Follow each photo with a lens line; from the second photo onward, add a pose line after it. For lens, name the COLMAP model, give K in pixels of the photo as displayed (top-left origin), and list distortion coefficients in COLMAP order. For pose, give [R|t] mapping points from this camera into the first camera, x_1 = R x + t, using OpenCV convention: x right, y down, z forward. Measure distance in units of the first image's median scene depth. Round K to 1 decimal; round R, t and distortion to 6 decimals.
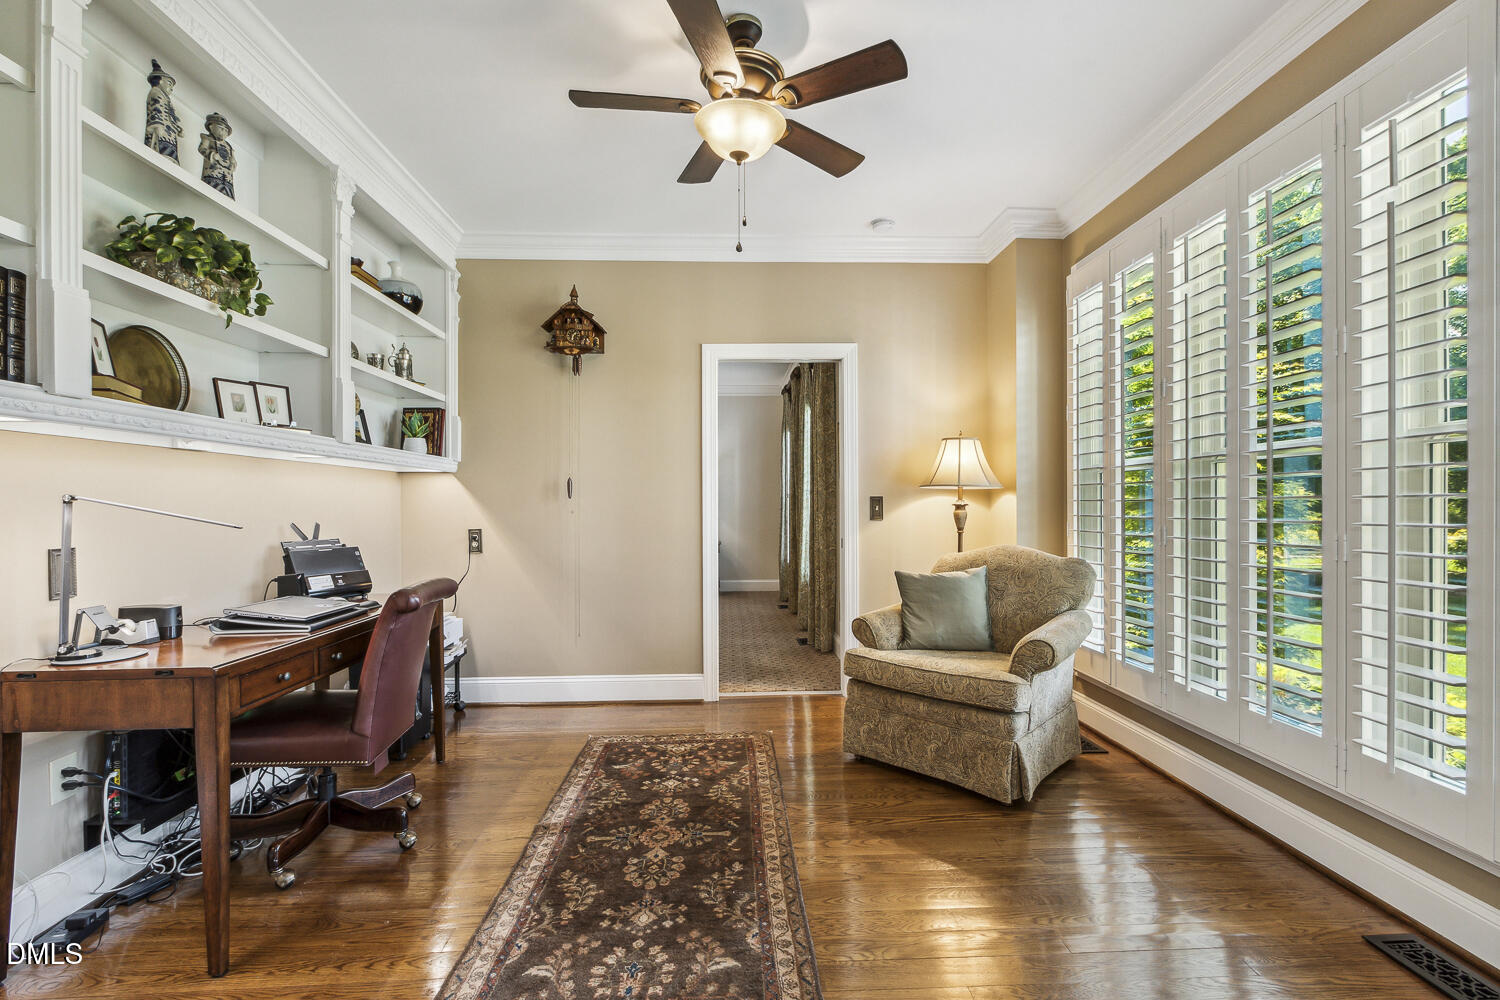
lens RADIAL K [[695.9, 0, 750.8], [0, 695.9, 505.6], [0, 0, 1]] dist [-0.000561, 0.000750]
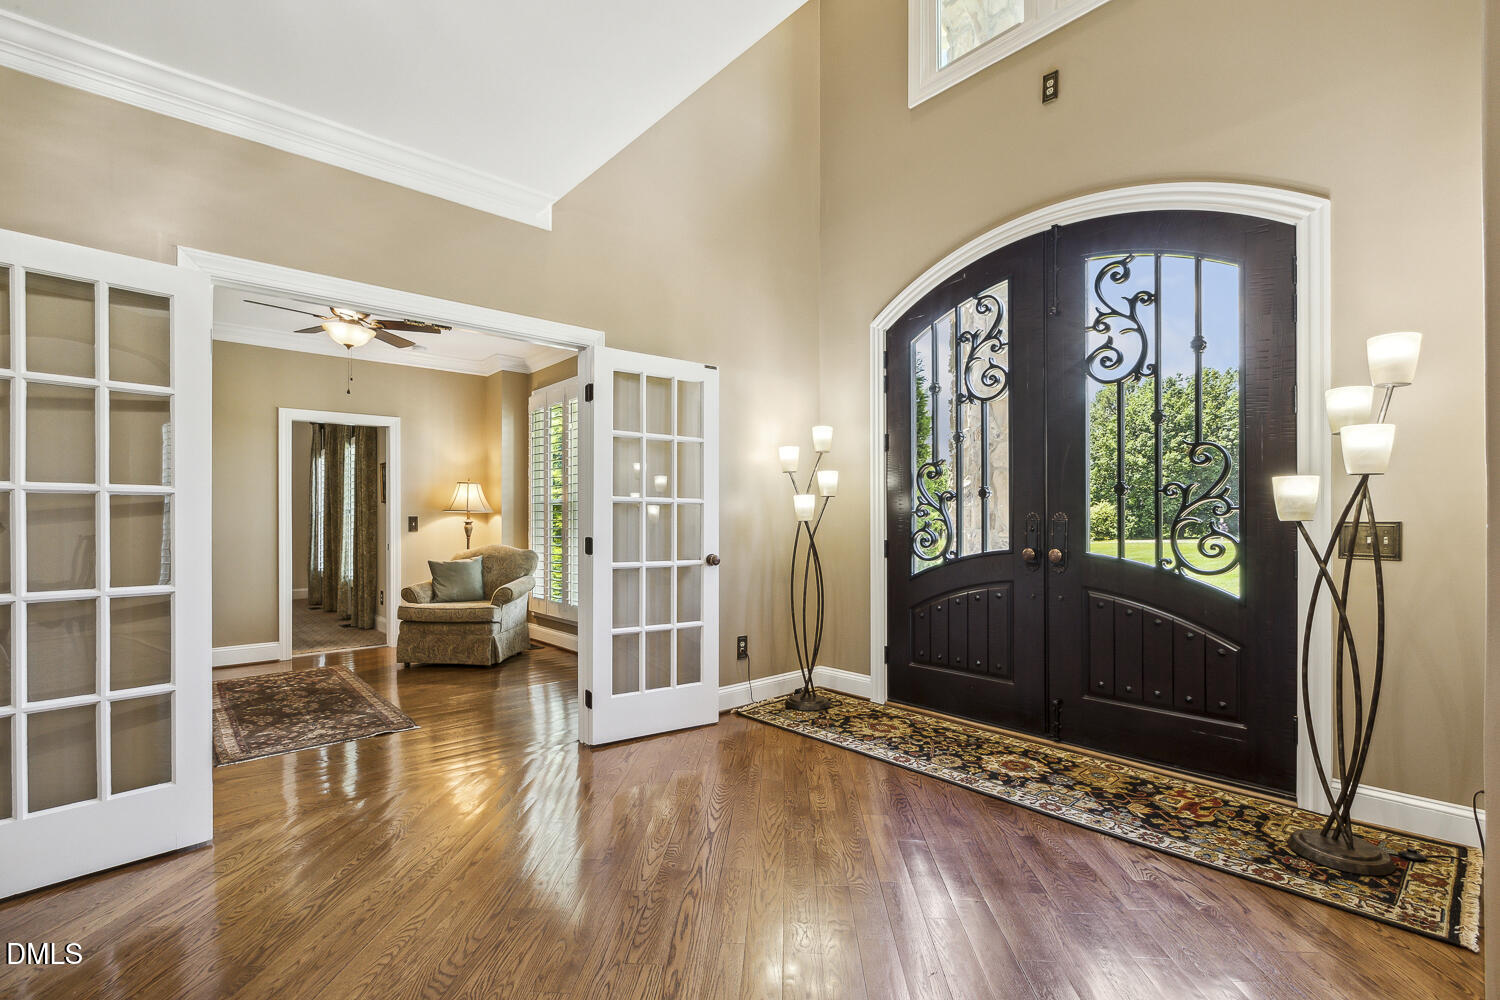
lens RADIAL K [[695.9, 0, 753.7], [0, 695.9, 521.9], [0, 0, 1]] dist [-0.000561, 0.000750]
pose [[0.785118, 0.002497, 0.619342, -0.231879], [-0.002653, 0.999996, -0.000668, -0.002351], [-0.619341, -0.001119, 0.785121, -0.870689]]
